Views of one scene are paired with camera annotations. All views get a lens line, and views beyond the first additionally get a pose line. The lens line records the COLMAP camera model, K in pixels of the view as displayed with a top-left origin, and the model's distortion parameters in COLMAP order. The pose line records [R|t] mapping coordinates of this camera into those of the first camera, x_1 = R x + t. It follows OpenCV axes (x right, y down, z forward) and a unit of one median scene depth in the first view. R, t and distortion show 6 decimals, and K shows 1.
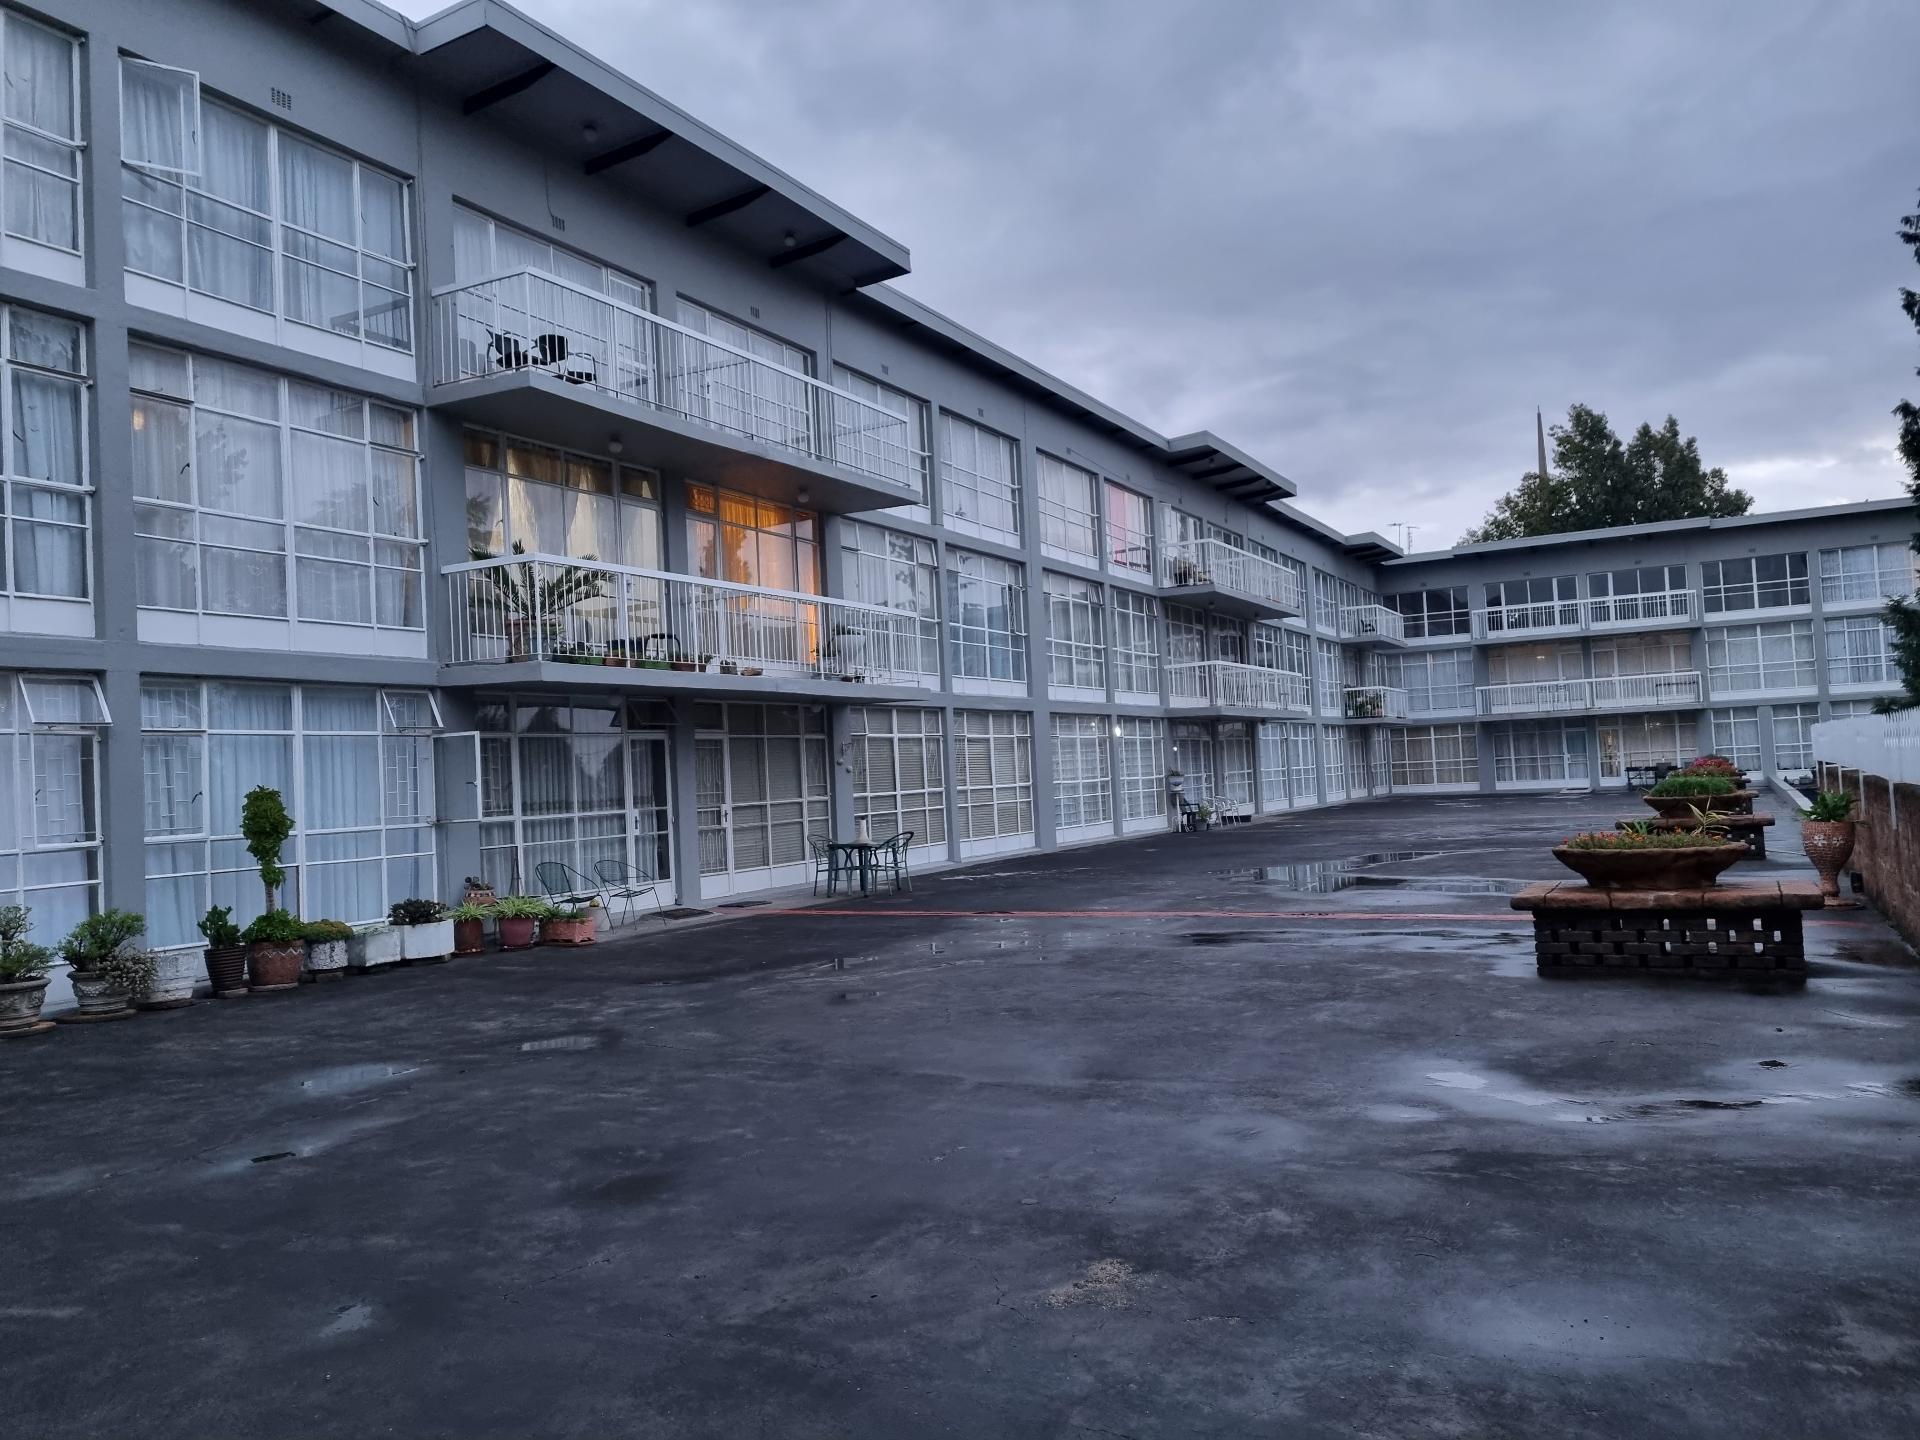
lens RADIAL K [[1445.0, 0, 951.6], [0, 1445.0, 710.3], [0, 0, 1]] dist [0.041198, -0.003584]
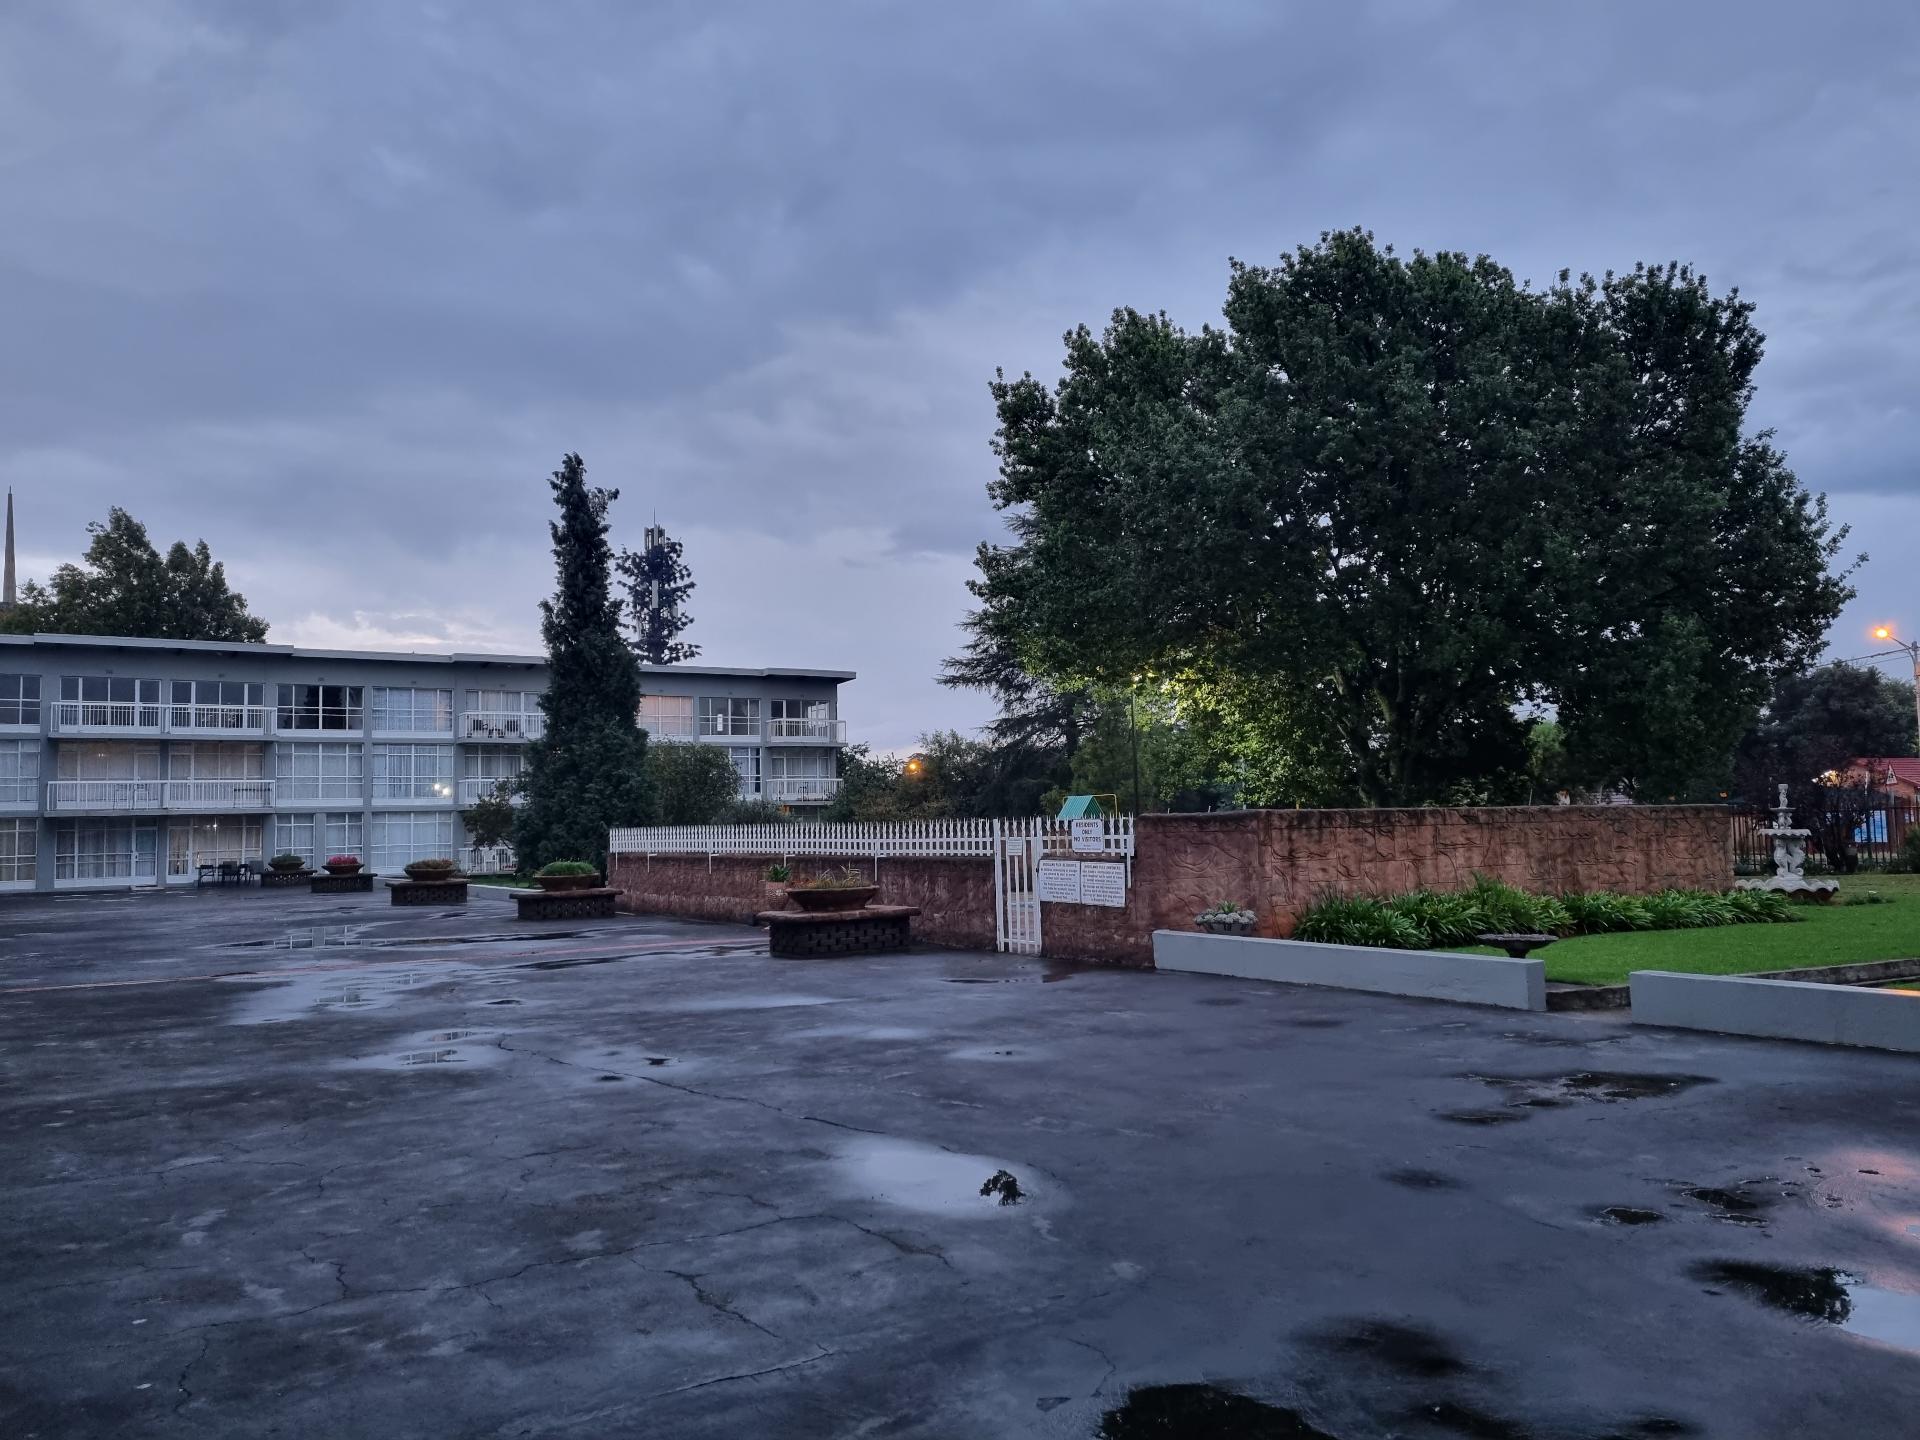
lens RADIAL K [[1445.0, 0, 963.9], [0, 1445.0, 723.5], [0, 0, 1]] dist [0.041198, -0.003584]
pose [[0.473526, 0.099704, 0.875119, -0.222576], [-0.041740, 0.994996, -0.090777, 0.009743], [-0.879790, 0.006458, 0.475318, -0.002085]]
